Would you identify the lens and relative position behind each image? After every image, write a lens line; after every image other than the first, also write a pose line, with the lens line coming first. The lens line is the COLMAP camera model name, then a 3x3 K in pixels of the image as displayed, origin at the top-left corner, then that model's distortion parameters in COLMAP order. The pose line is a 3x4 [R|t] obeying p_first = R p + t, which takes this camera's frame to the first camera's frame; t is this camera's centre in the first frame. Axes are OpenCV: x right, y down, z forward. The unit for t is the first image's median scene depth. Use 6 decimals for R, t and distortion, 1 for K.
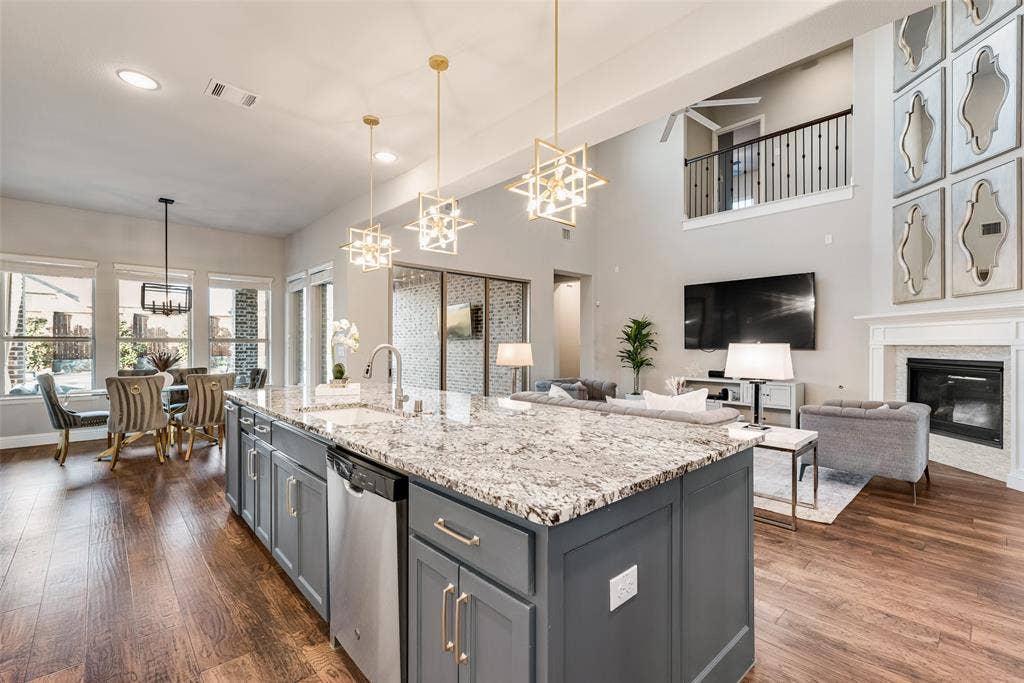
lens RADIAL K [[450.6, 0, 510.4], [0, 450.6, 346.6], [0, 0, 1]] dist [0.000603, 0.000939]
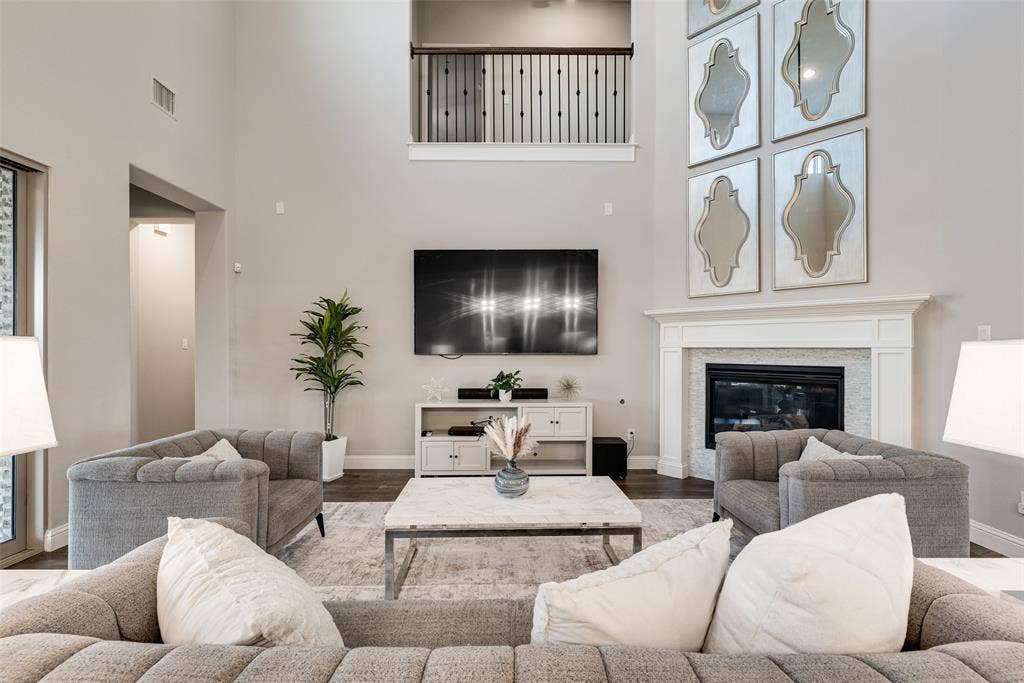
lens RADIAL K [[450.6, 0, 513.7], [0, 450.6, 348.4], [0, 0, 1]] dist [0.000603, 0.000939]
pose [[0.668951, 0.000729, 0.743306, 0.025333], [0.002859, 0.999990, -0.003554, -0.000279], [-0.743301, 0.004502, 0.668942, 0.492345]]
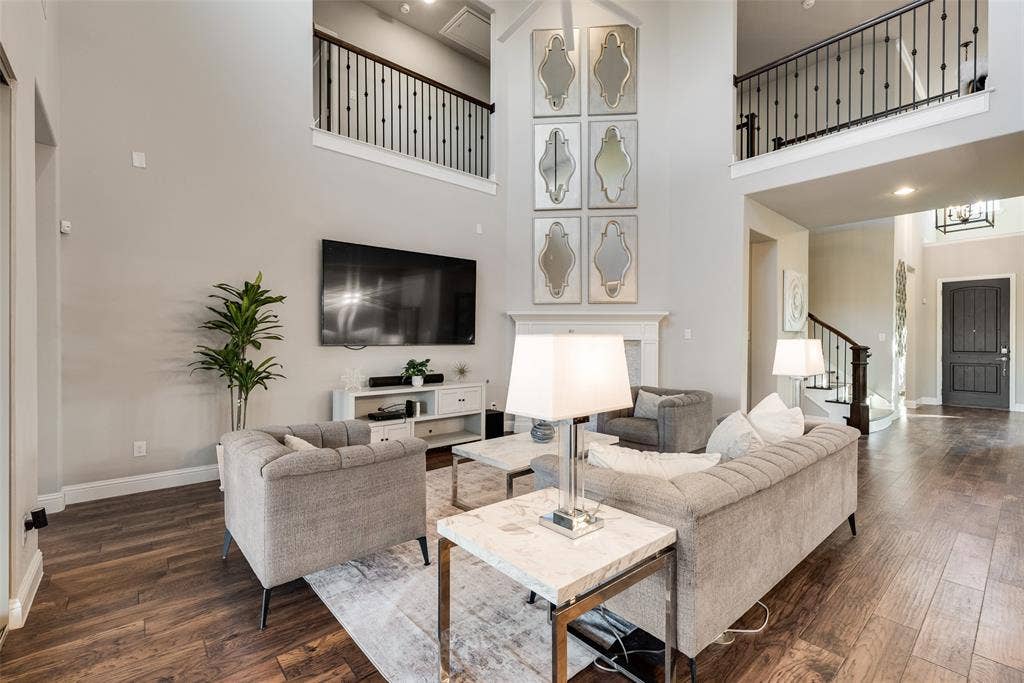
lens RADIAL K [[450.6, 0, 511.7], [0, 450.6, 343.0], [0, 0, 1]] dist [0.000603, 0.000939]
pose [[0.032484, -0.000763, 0.999472, -0.200407], [0.001713, 0.999998, 0.000708, 0.002543], [-0.999471, 0.001689, 0.032485, 0.725844]]
